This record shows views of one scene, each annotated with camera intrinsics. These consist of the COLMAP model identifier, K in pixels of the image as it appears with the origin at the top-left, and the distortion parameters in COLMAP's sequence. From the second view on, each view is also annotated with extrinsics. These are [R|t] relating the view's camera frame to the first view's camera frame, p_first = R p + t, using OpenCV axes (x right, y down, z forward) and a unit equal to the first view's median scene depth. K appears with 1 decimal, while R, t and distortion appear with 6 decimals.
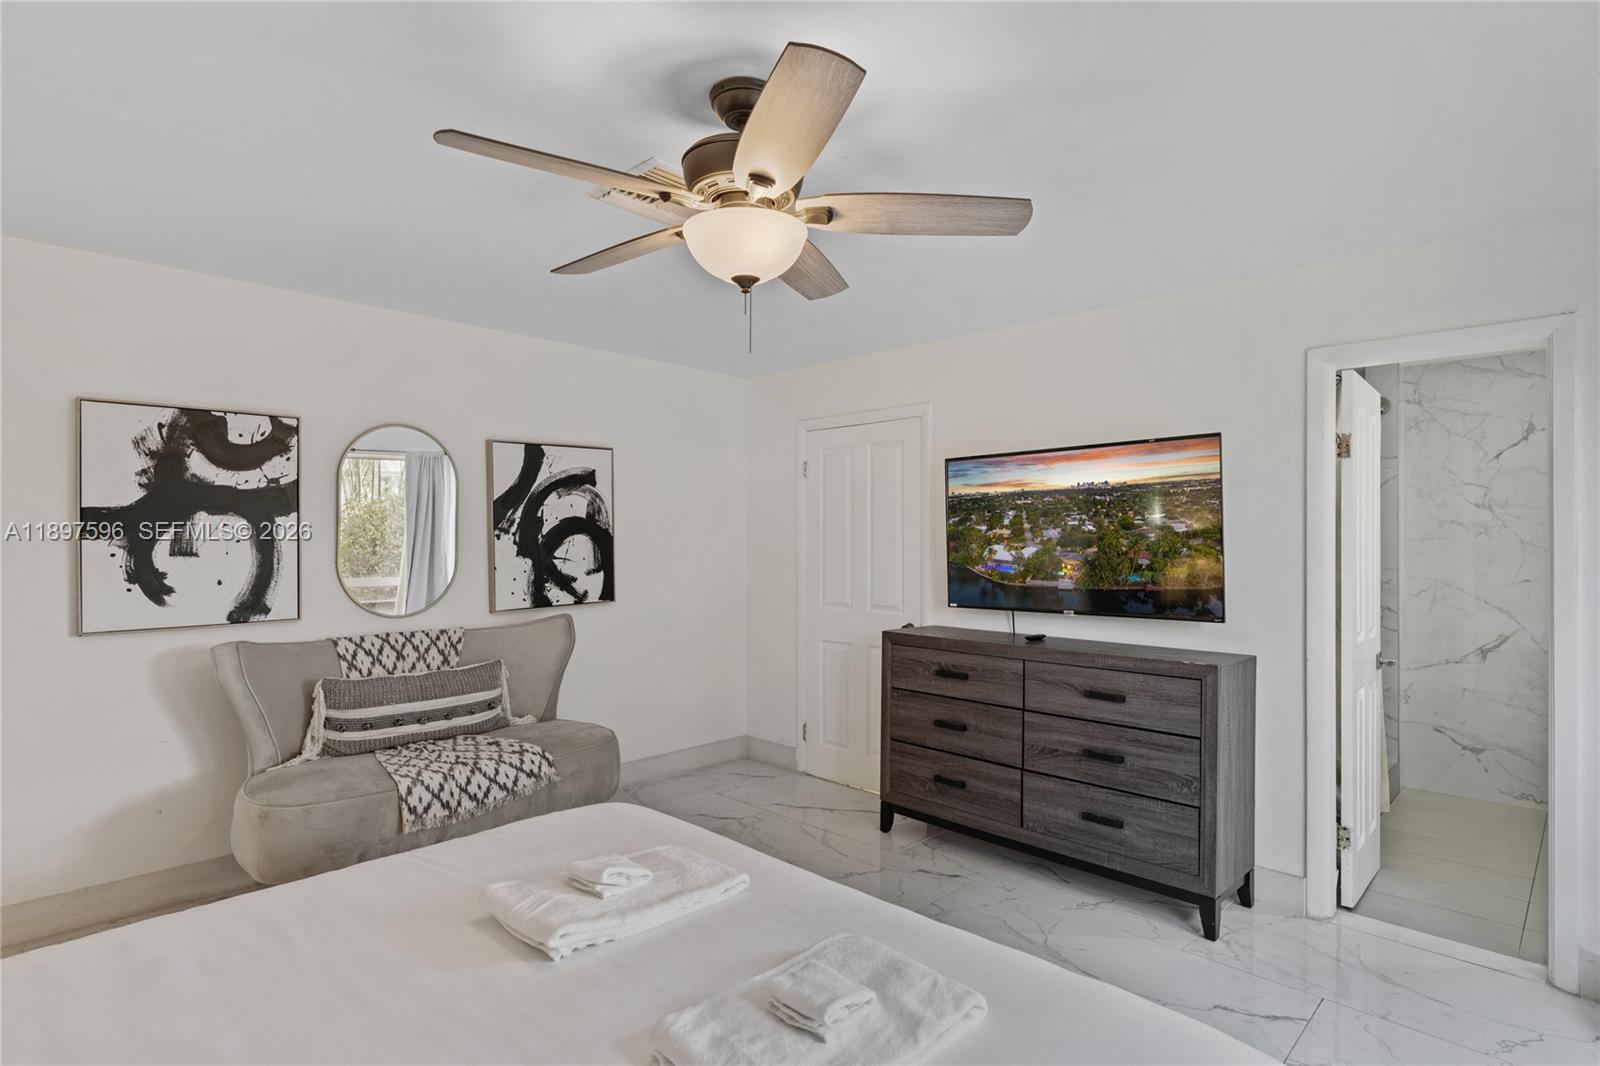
lens RADIAL K [[811.3, 0, 801.2], [0, 811.3, 553.2], [0, 0, 1]] dist [-0.000226, -0.000157]
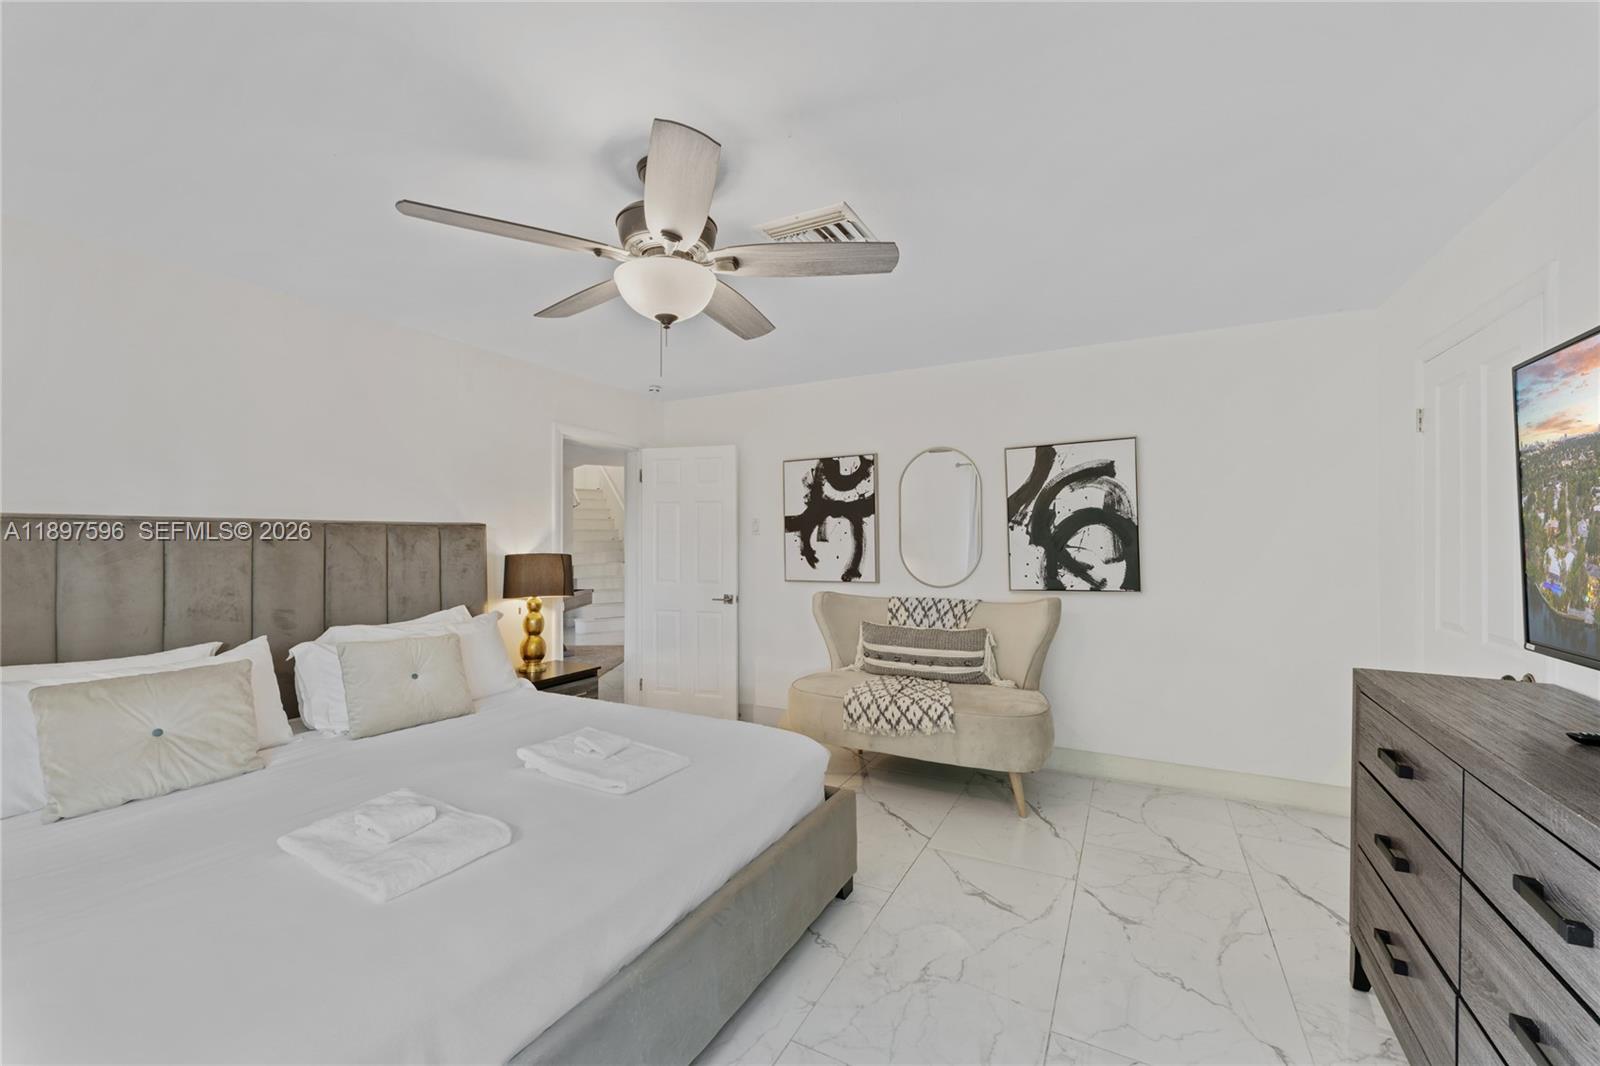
lens RADIAL K [[634.9, 0, 802.8], [0, 634.9, 550.6], [0, 0, 1]] dist [0.001826, -0.000083]
pose [[0.283089, 0.018784, -0.958910, 0.456207], [-0.009801, 0.999813, 0.016692, 0.000393], [0.959044, 0.004673, 0.283220, 0.455145]]
